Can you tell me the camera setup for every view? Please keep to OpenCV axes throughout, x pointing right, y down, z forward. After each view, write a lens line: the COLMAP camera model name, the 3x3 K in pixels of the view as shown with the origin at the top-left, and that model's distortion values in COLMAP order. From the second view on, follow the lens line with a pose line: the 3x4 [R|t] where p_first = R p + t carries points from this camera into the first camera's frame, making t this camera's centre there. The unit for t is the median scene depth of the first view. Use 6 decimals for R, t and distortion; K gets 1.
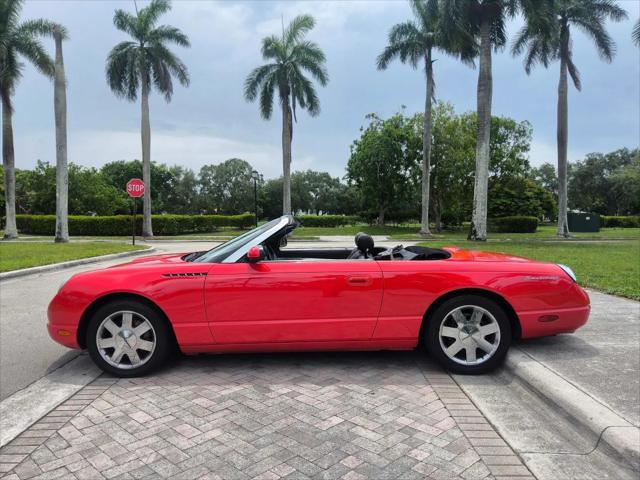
lens RADIAL K [[482.8, 0, 312.5], [0, 482.8, 241.4], [0, 0, 1]] dist [0.040733, -0.080346]
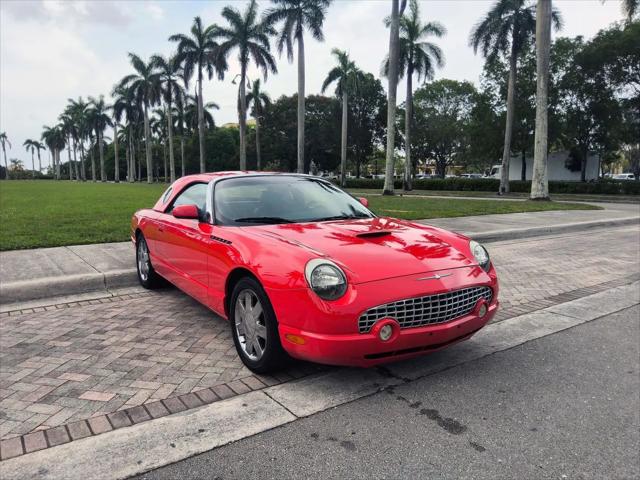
lens RADIAL K [[482.8, 0, 314.6], [0, 482.8, 239.0], [0, 0, 1]] dist [0.040733, -0.080346]
pose [[-0.572107, -0.100266, 0.814027, -0.247812], [0.046143, 0.986993, 0.154000, -0.018842], [-0.818880, 0.125666, -0.560039, 0.389441]]
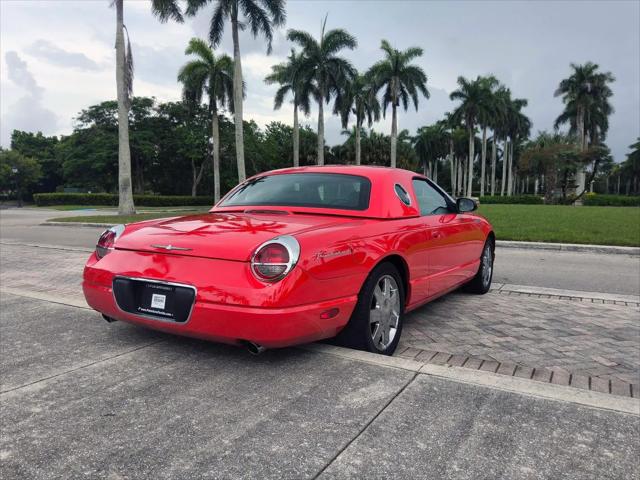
lens RADIAL K [[482.8, 0, 314.4], [0, 482.8, 242.0], [0, 0, 1]] dist [0.040733, -0.080346]
pose [[-0.505708, 0.087126, -0.858294, 0.237681], [-0.041769, 0.991248, 0.125233, -0.007953], [0.861693, 0.099181, -0.497642, 0.367955]]
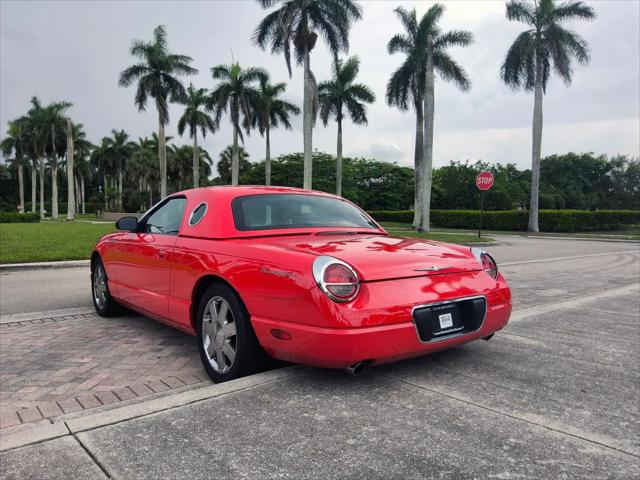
lens RADIAL K [[482.8, 0, 314.9], [0, 482.8, 245.5], [0, 0, 1]] dist [0.040733, -0.080346]
pose [[0.637087, 0.059331, -0.768505, 0.225842], [-0.048522, 0.998143, 0.036835, 0.003372], [0.769263, 0.013822, 0.638782, 0.117058]]
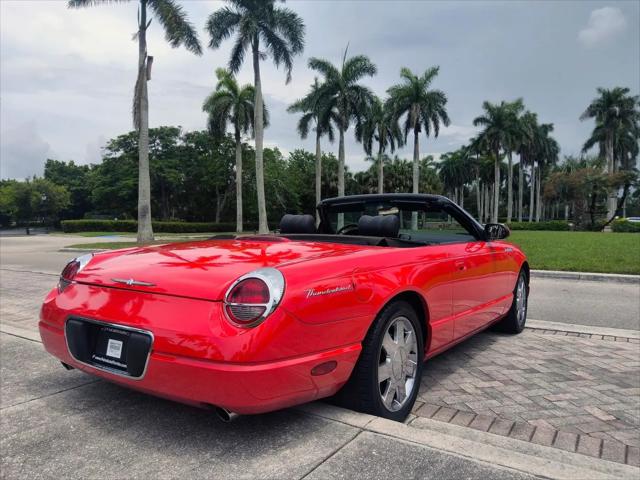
lens RADIAL K [[482.8, 0, 314.3], [0, 482.8, 244.6], [0, 0, 1]] dist [0.040733, -0.080346]
pose [[-0.551647, 0.044517, -0.832889, 0.207941], [-0.038498, 0.996151, 0.078742, -0.008177], [0.833189, 0.075503, -0.547810, 0.379967]]
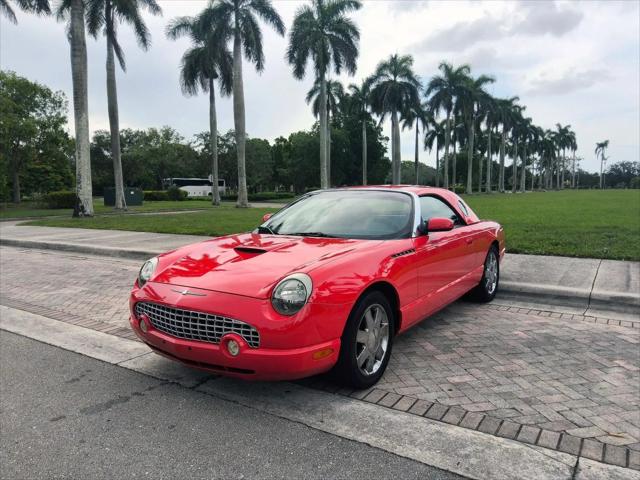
lens RADIAL K [[482.8, 0, 314.5], [0, 482.8, 245.2], [0, 0, 1]] dist [0.040733, -0.080346]
pose [[0.551750, -0.097104, 0.828337, -0.251193], [0.048384, 0.995253, 0.084442, -0.006516], [-0.832605, -0.006512, 0.553830, 0.123507]]
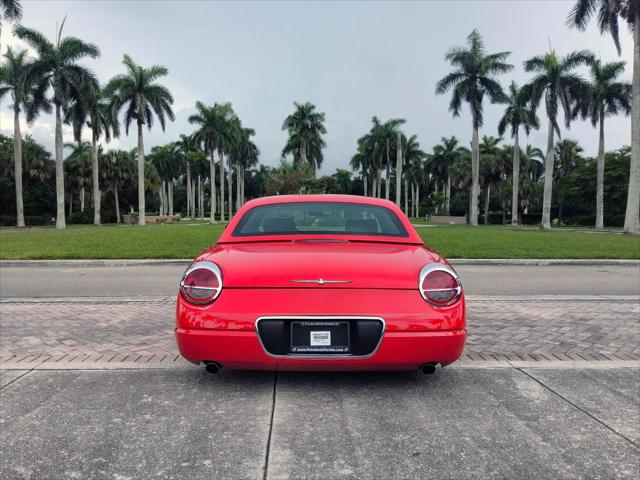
lens RADIAL K [[482.8, 0, 314.1], [0, 482.8, 239.6], [0, 0, 1]] dist [0.040733, -0.080346]
pose [[0.020324, 0.054167, -0.998325, 0.276850], [-0.050625, 0.997306, 0.053081, -0.005732], [0.998511, 0.049461, 0.023011, 0.244734]]
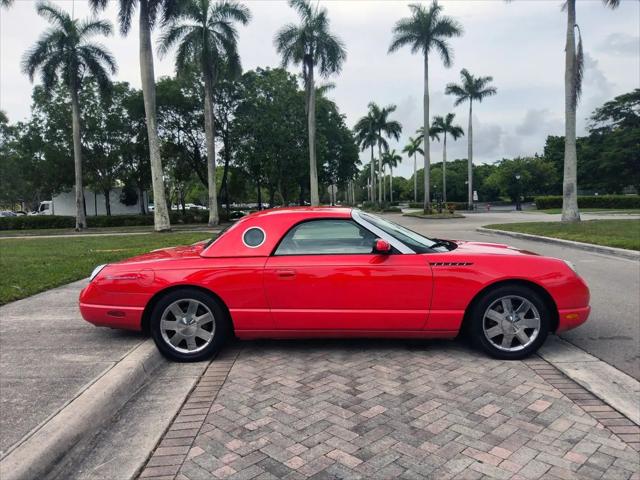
lens RADIAL K [[482.8, 0, 313.8], [0, 482.8, 240.8], [0, 0, 1]] dist [0.040733, -0.080346]
pose [[-0.999343, 0.034883, 0.009848, 0.007158], [0.035862, 0.991012, 0.128879, -0.032490], [-0.005264, 0.129147, -0.991611, 0.539519]]
